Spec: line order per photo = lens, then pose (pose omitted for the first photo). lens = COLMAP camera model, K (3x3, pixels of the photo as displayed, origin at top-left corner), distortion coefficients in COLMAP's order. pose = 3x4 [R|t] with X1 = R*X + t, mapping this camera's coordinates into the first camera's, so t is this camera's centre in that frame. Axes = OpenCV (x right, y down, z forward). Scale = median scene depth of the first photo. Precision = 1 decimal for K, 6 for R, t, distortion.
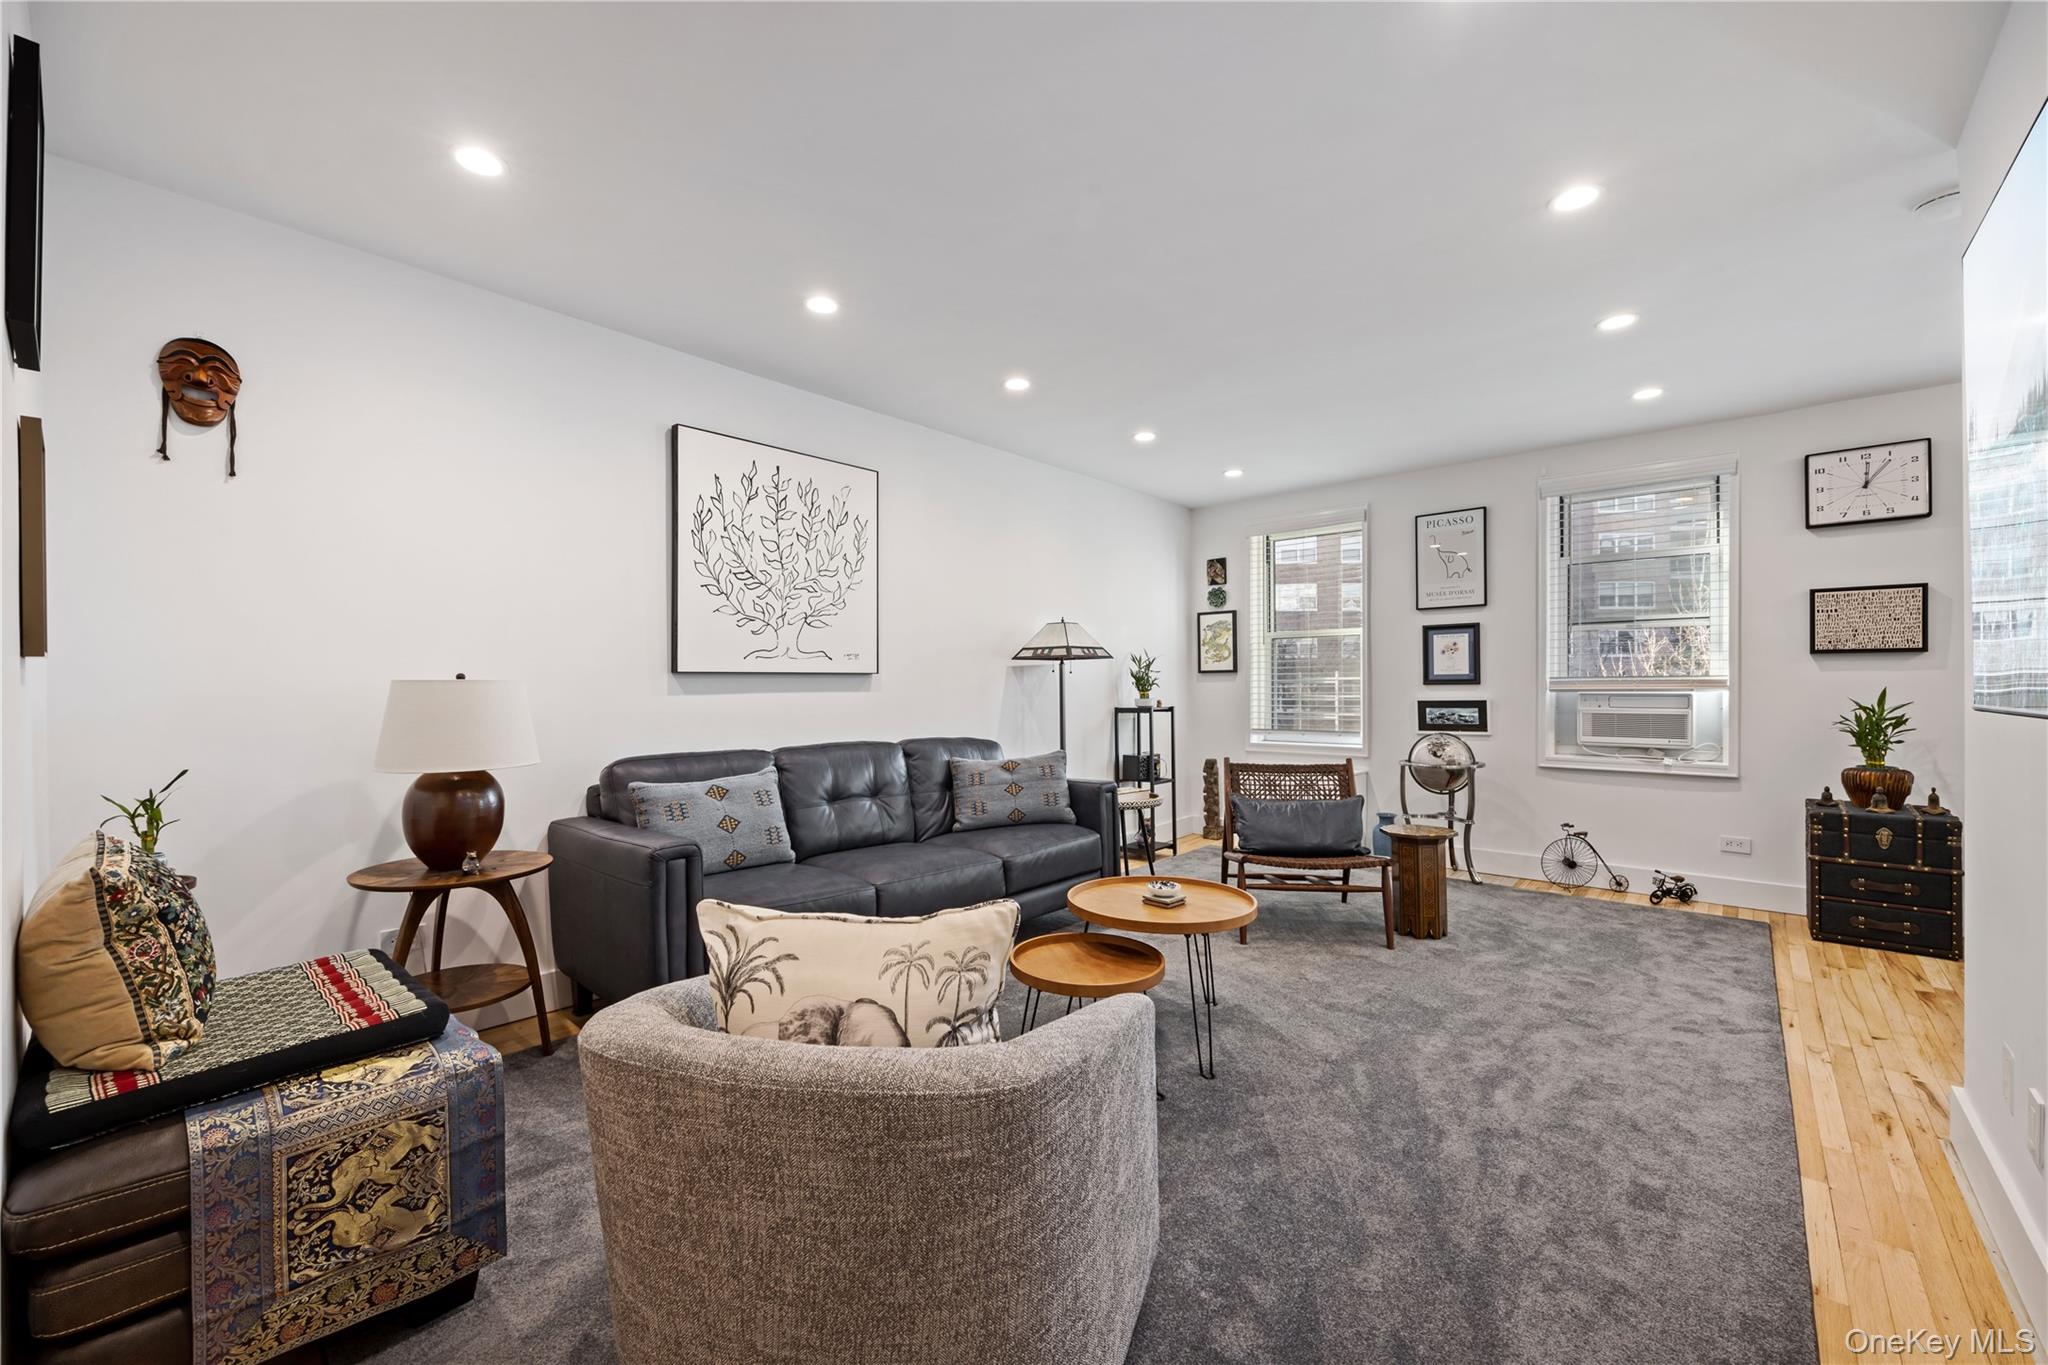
lens RADIAL K [[818.7, 0, 1015.1], [0, 818.7, 686.2], [0, 0, 1]] dist [-0.000094, 0.000123]
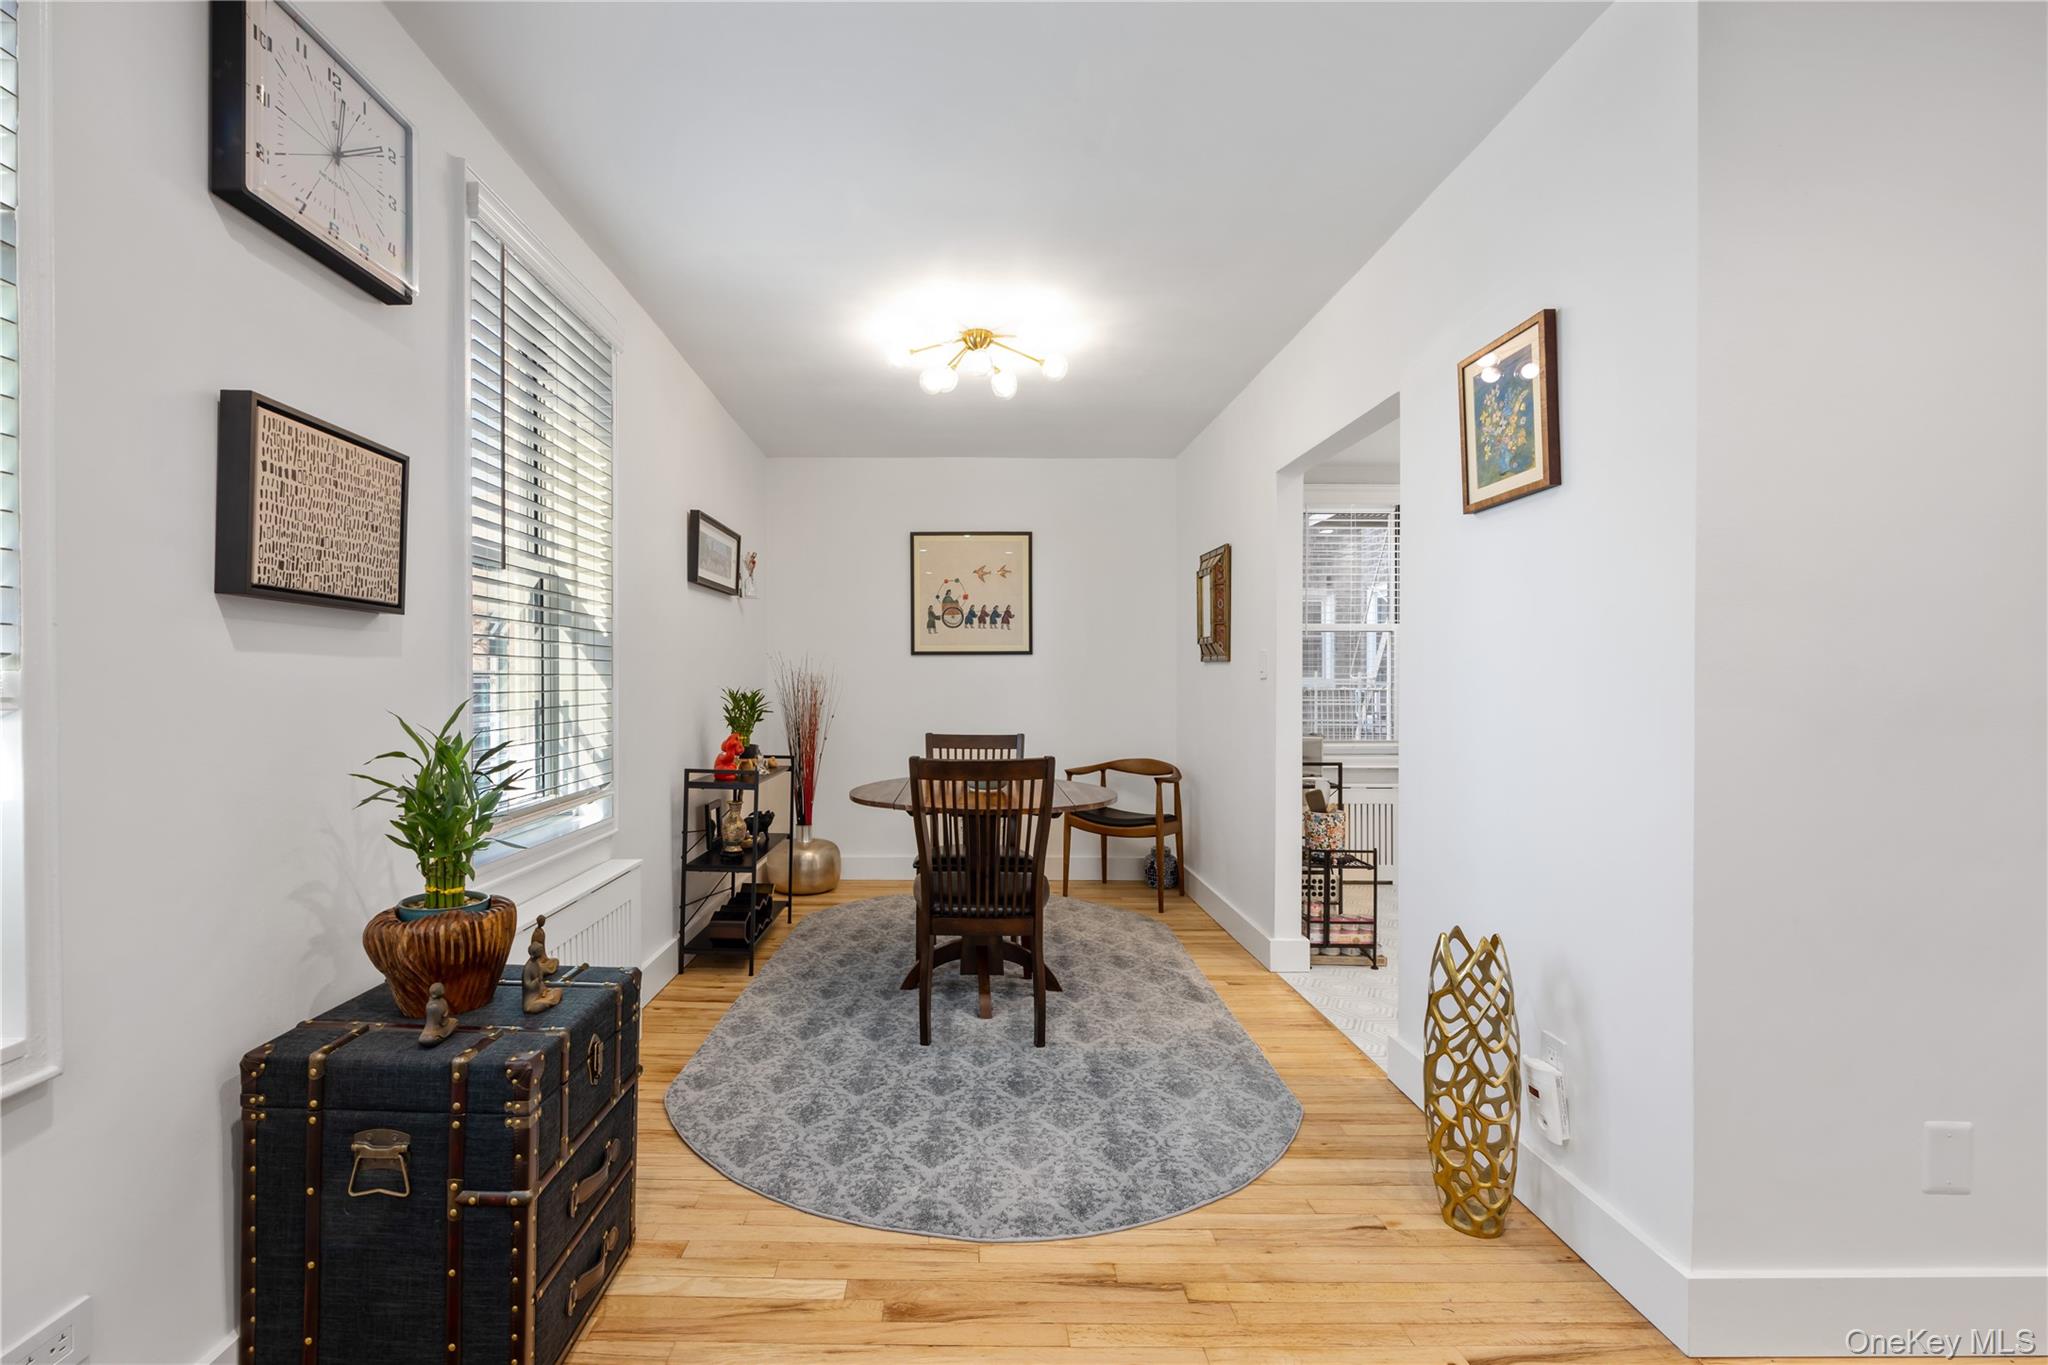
lens RADIAL K [[818.7, 0, 1005.0], [0, 818.7, 692.2], [0, 0, 1]] dist [-0.000094, 0.000123]
pose [[-0.672314, -0.007479, 0.740228, 0.495664], [-0.002932, 0.999968, 0.007440, -0.004544], [-0.740260, 0.002832, -0.672315, 0.909244]]
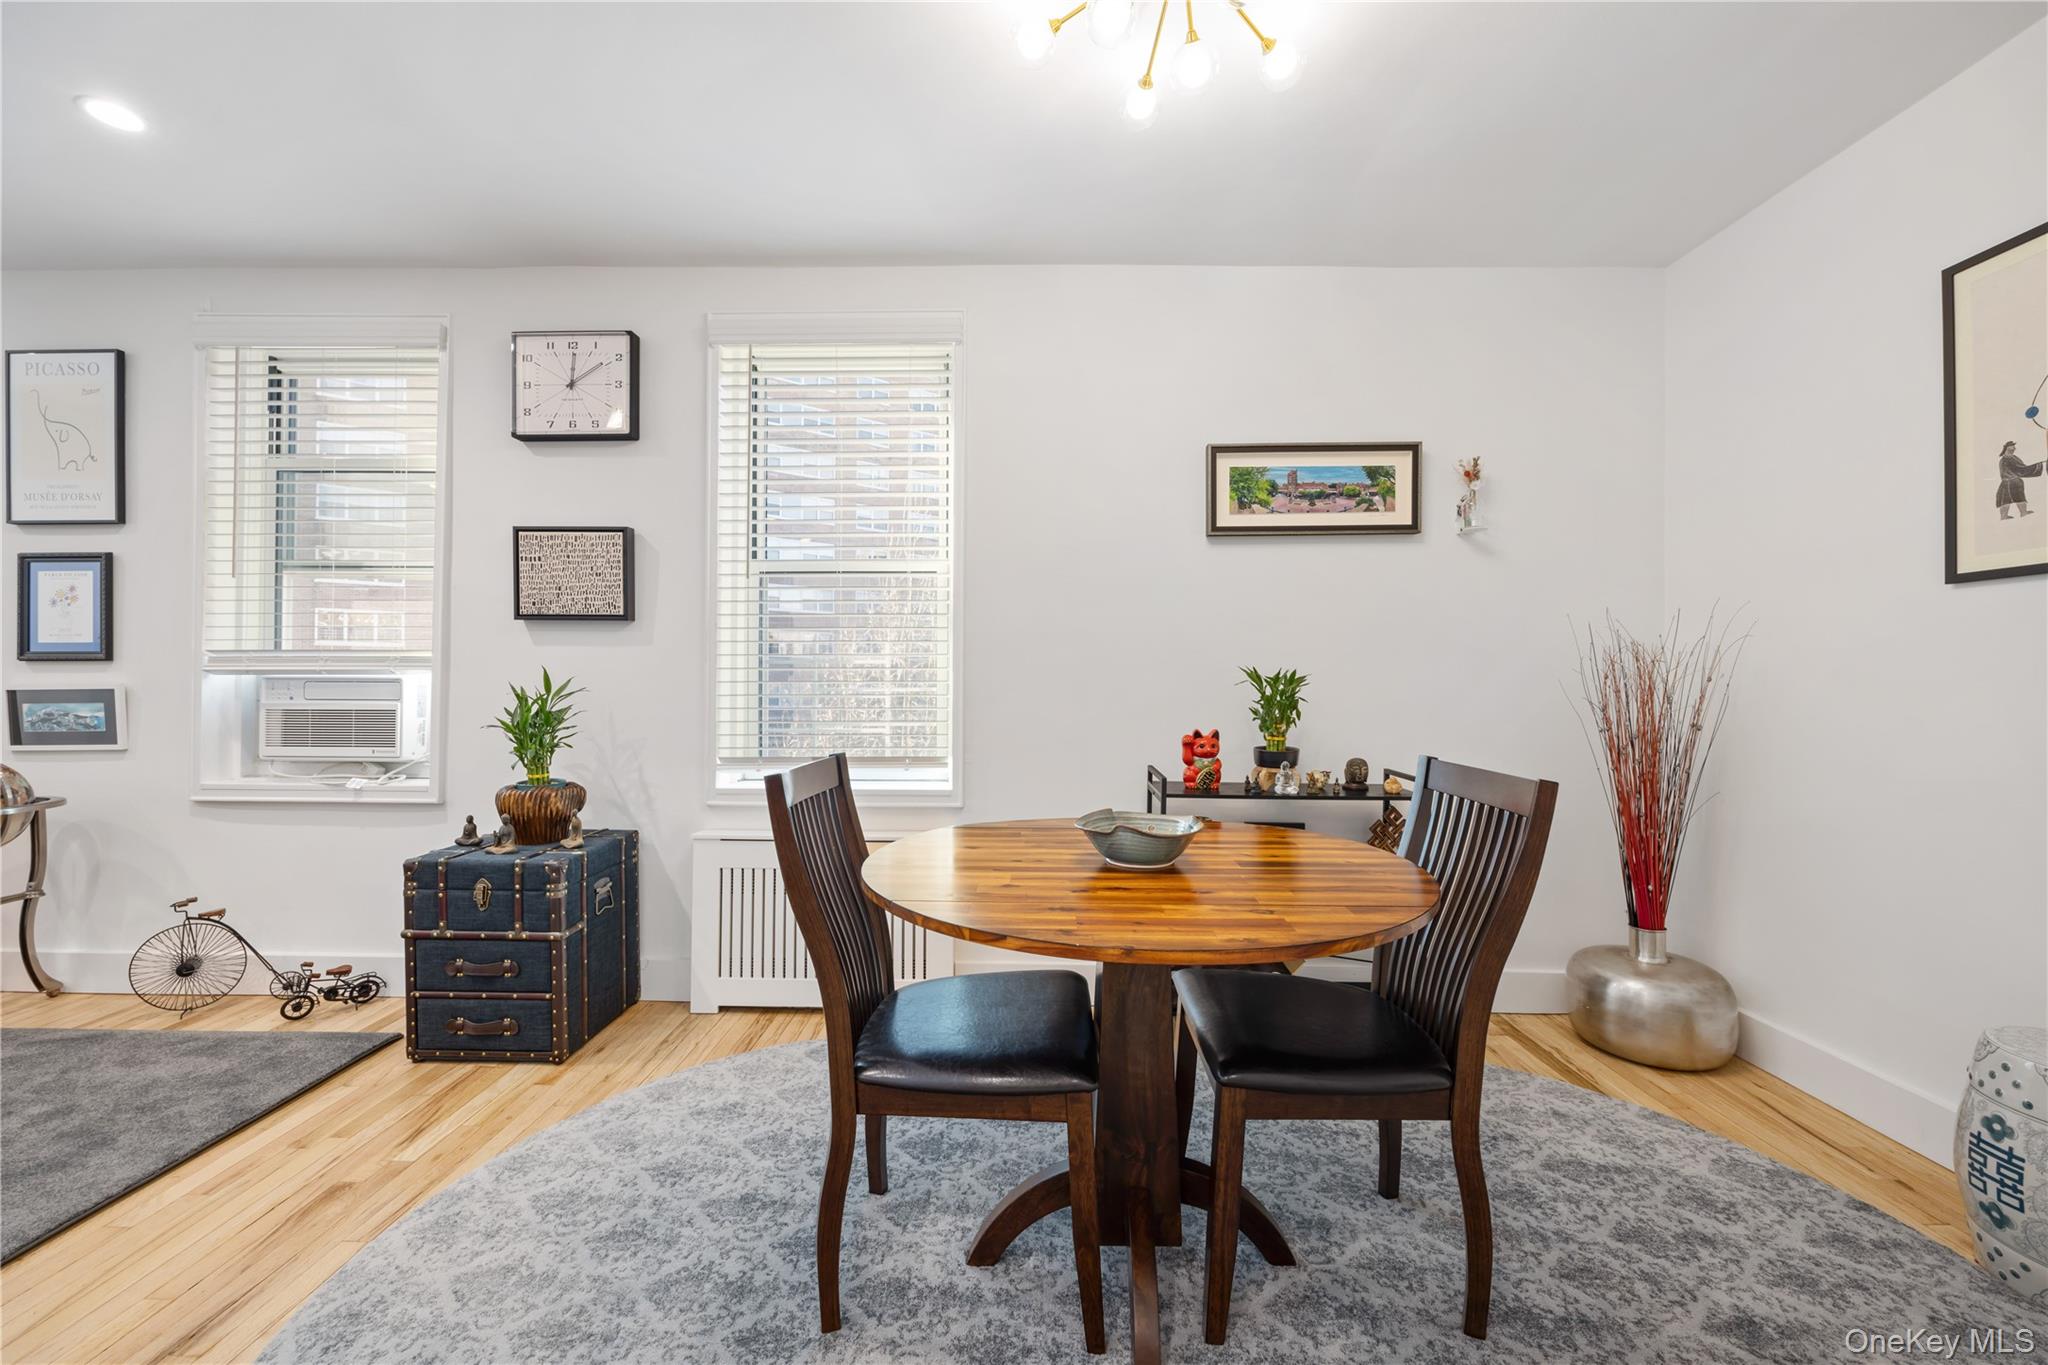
lens RADIAL K [[818.7, 0, 1029.9], [0, 818.7, 680.7], [0, 0, 1]] dist [-0.000094, 0.000123]
pose [[0.762395, 0.008046, 0.647062, 0.783008], [-0.006663, 0.999967, -0.004583, 0.011370], [-0.647078, -0.000817, 0.762423, 0.173525]]
